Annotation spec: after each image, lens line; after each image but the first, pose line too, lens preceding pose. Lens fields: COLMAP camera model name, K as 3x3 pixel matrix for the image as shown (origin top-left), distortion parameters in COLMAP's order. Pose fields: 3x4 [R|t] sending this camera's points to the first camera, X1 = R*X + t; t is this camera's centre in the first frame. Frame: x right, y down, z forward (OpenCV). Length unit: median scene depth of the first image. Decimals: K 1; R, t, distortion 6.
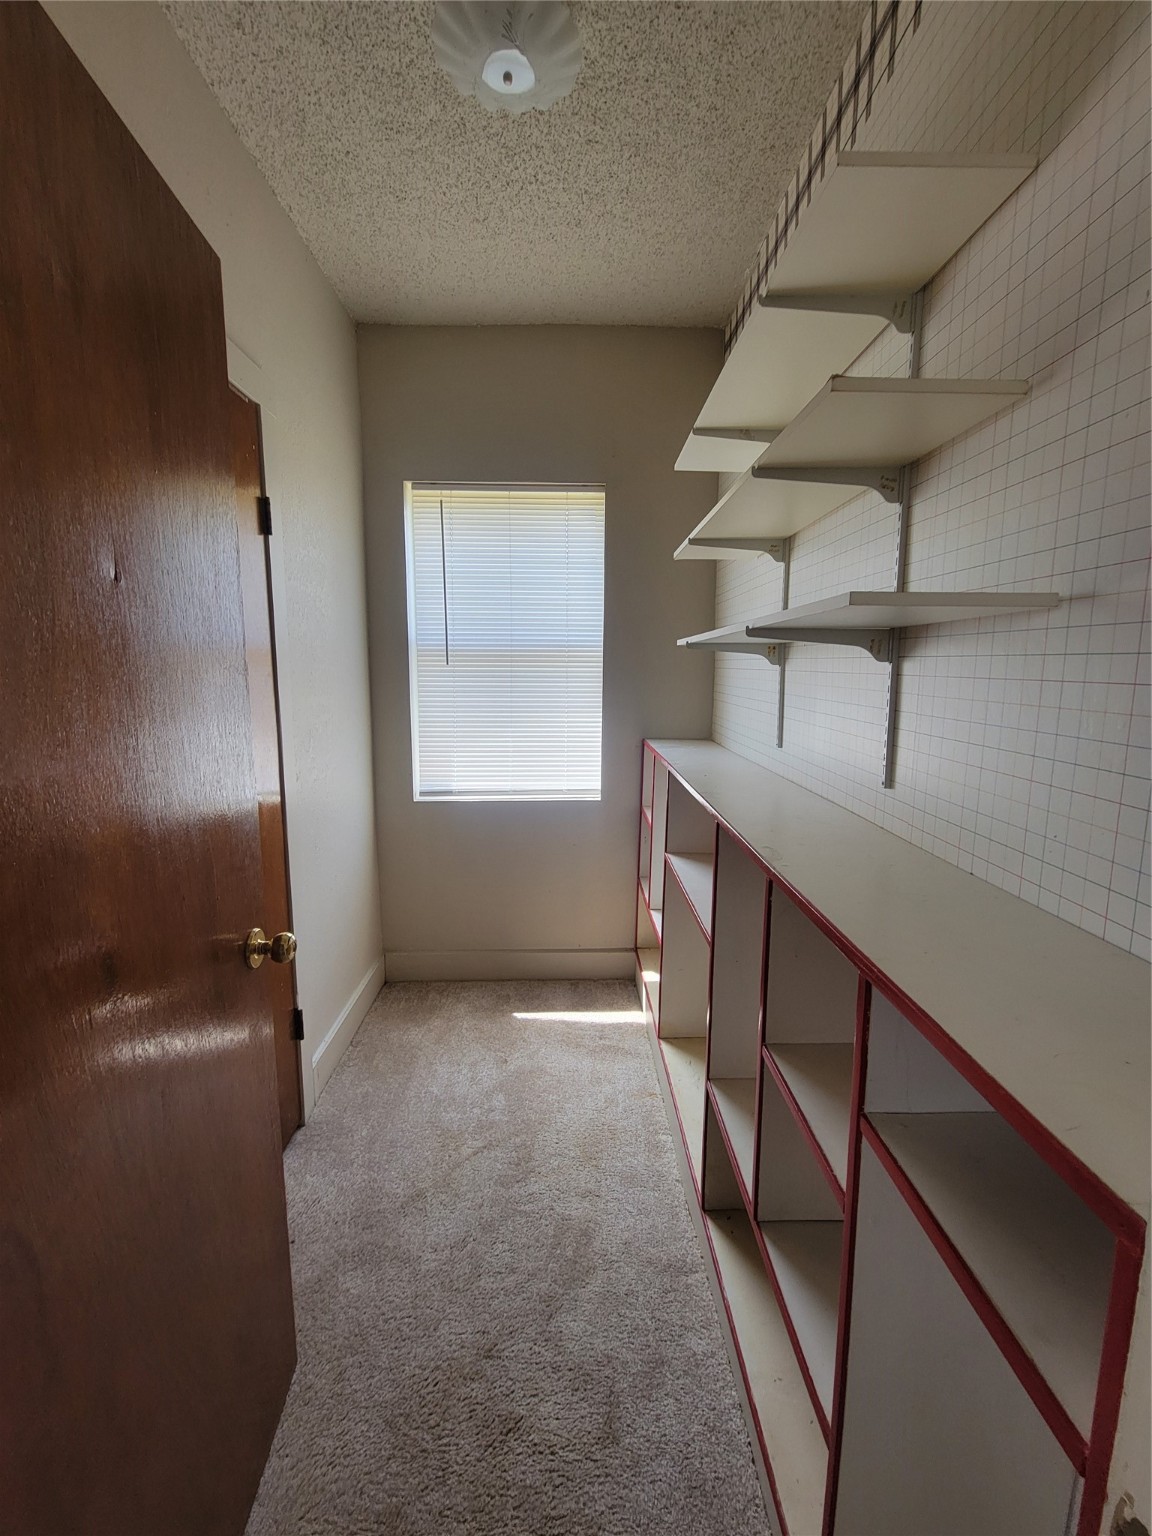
lens RADIAL K [[622.5, 0, 578.9], [0, 622.5, 761.1], [0, 0, 1]] dist [0.001271, 0.000196]
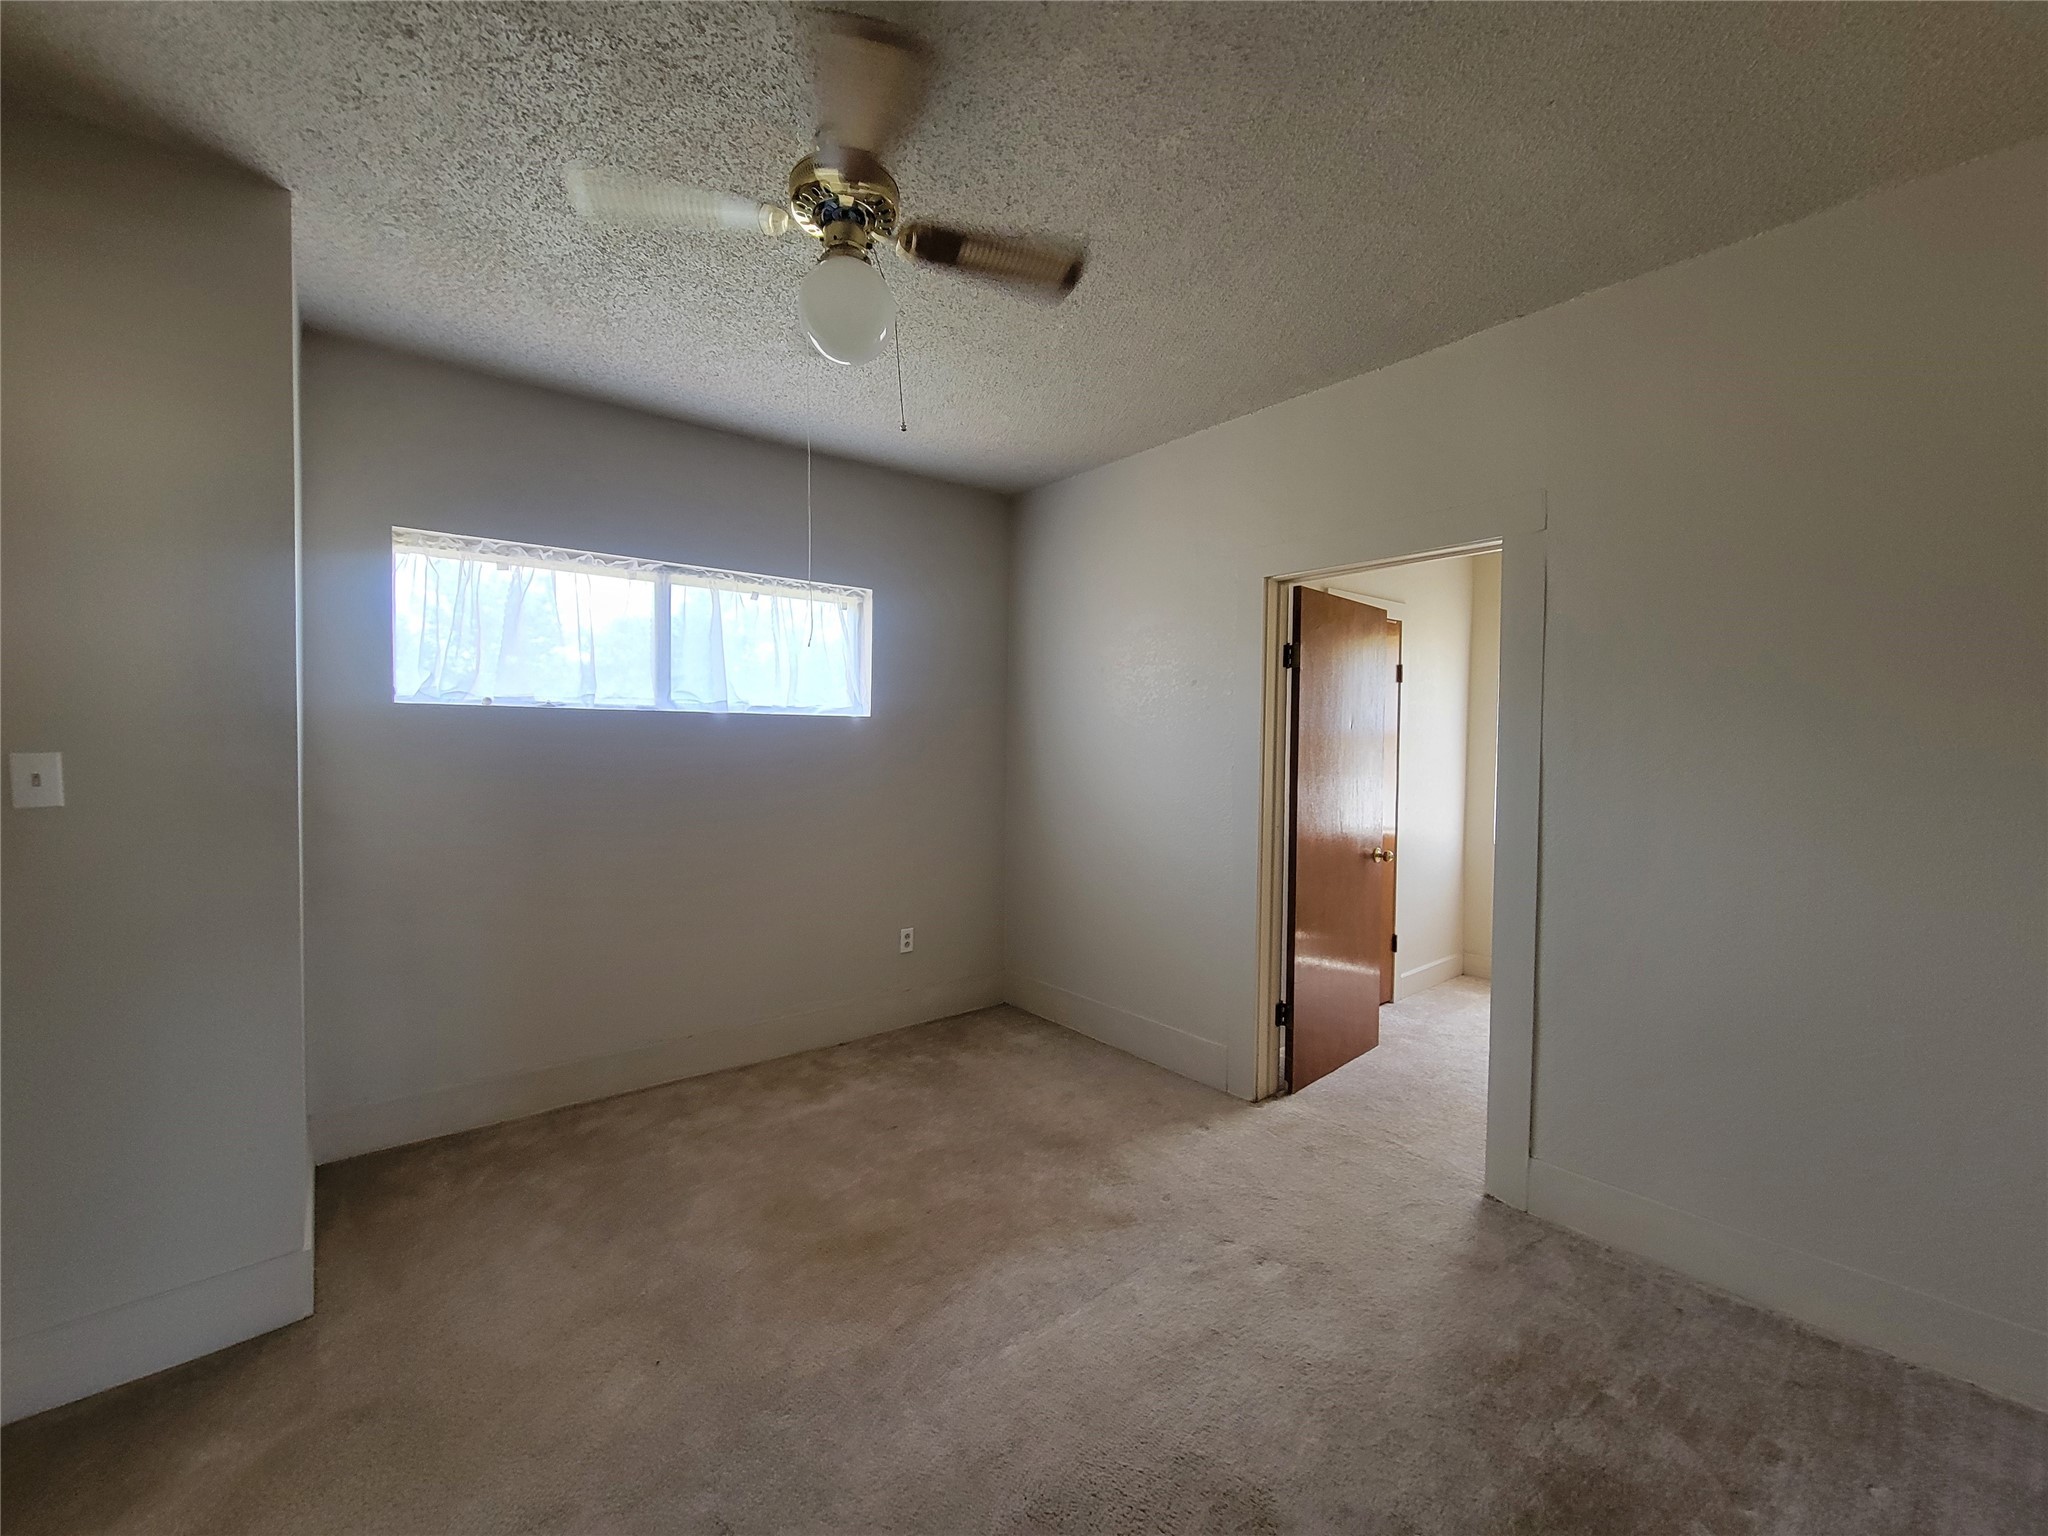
lens RADIAL K [[830.0, 0, 1027.4], [0, 830.0, 773.9], [0, 0, 1]] dist [0.001271, 0.000196]
pose [[0.627364, 0.020889, -0.778446, 0.728393], [-0.127257, 0.988952, -0.076021, 0.263253], [0.768258, 0.146755, 0.623091, -1.354052]]
